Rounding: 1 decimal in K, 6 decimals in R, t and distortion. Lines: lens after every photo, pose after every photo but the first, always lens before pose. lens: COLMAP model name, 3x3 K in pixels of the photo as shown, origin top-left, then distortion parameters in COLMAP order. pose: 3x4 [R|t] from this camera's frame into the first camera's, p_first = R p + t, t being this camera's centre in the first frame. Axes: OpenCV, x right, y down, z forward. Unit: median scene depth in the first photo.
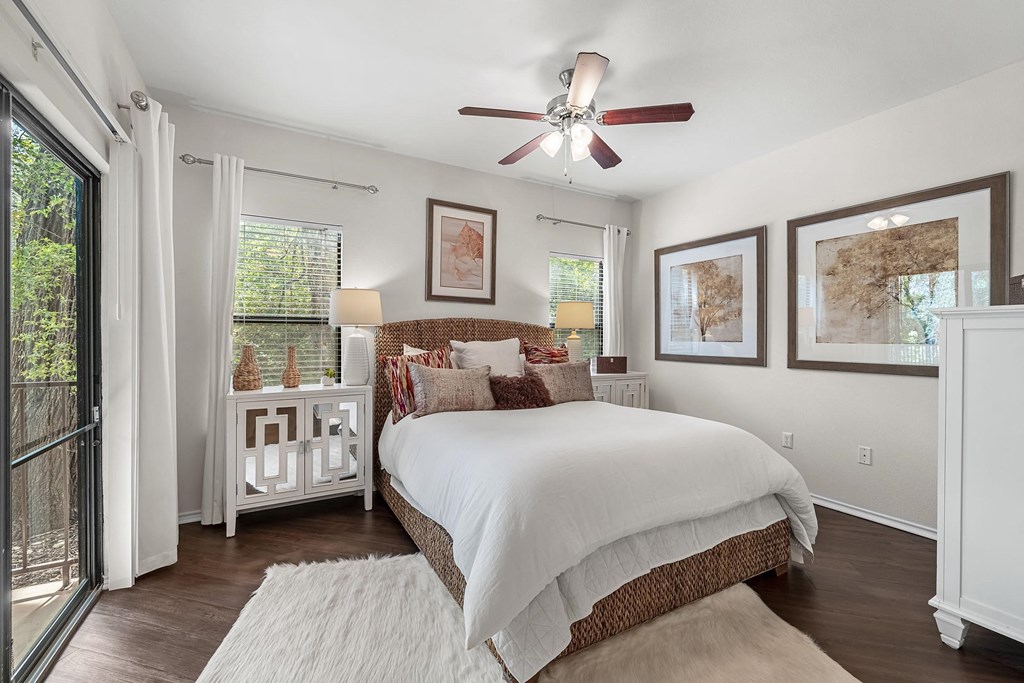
lens RADIAL K [[420.5, 0, 511.5], [0, 420.5, 340.5], [0, 0, 1]] dist [-0.000101, 0.000047]
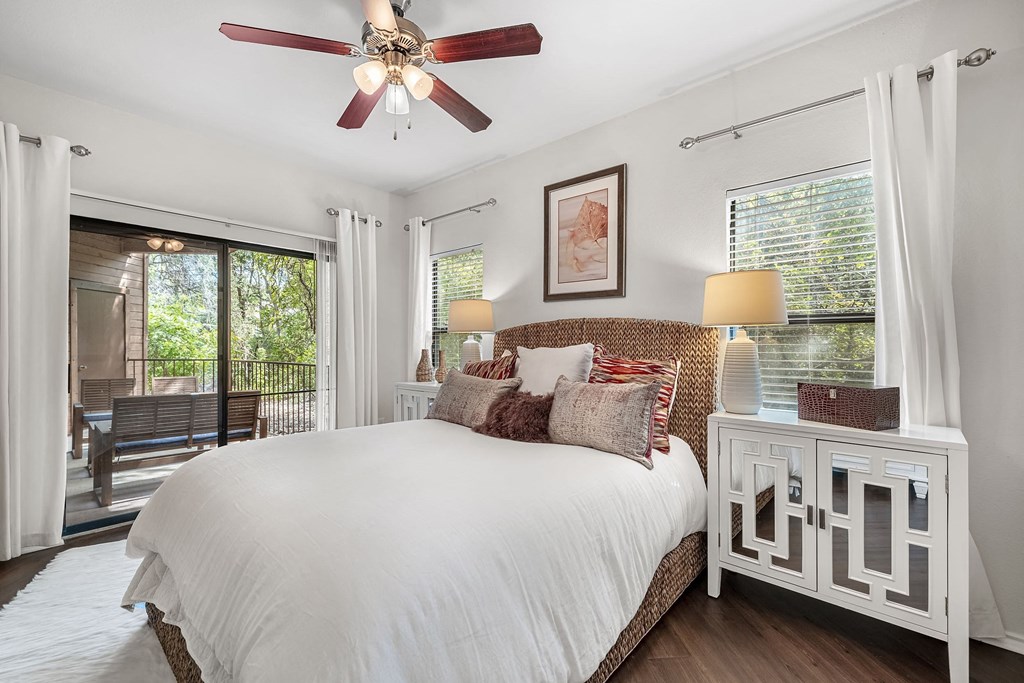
lens RADIAL K [[448.6, 0, 514.4], [0, 448.6, 343.2], [0, 0, 1]] dist [0.001329, 0.000022]
pose [[0.317406, 0.001097, -0.948289, 0.670678], [0.003281, 0.999992, 0.002255, -0.008673], [0.948284, -0.003827, 0.317400, 0.623300]]
